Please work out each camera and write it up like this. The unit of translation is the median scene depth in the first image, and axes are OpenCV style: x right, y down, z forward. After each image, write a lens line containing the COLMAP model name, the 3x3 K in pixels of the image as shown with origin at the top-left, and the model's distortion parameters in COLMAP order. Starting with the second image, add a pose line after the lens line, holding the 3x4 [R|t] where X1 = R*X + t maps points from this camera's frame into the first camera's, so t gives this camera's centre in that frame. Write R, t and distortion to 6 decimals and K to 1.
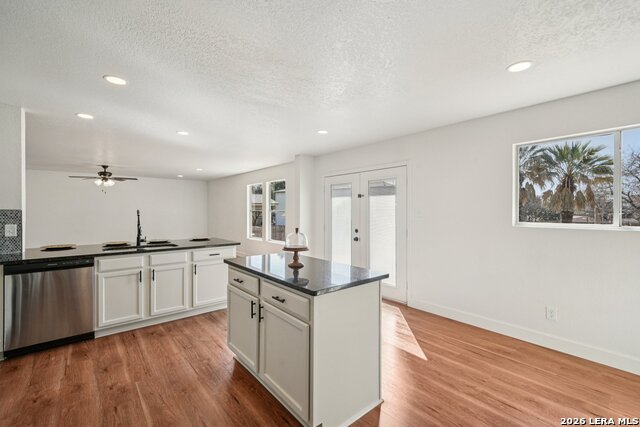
lens RADIAL K [[280.6, 0, 323.3], [0, 280.6, 210.1], [0, 0, 1]] dist [0.015893, 0.000507]
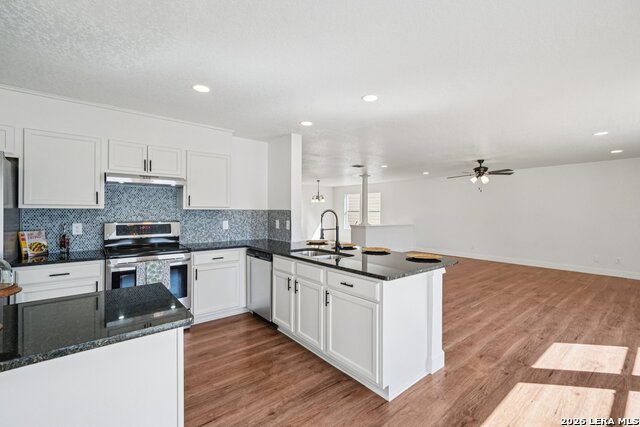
lens RADIAL K [[280.6, 0, 323.3], [0, 280.6, 210.1], [0, 0, 1]] dist [0.015893, 0.000507]
pose [[-0.017128, -0.002682, -0.999850, 0.179977], [0.000154, 0.999996, -0.002685, 0.001788], [0.999853, -0.000200, -0.017128, 0.825146]]
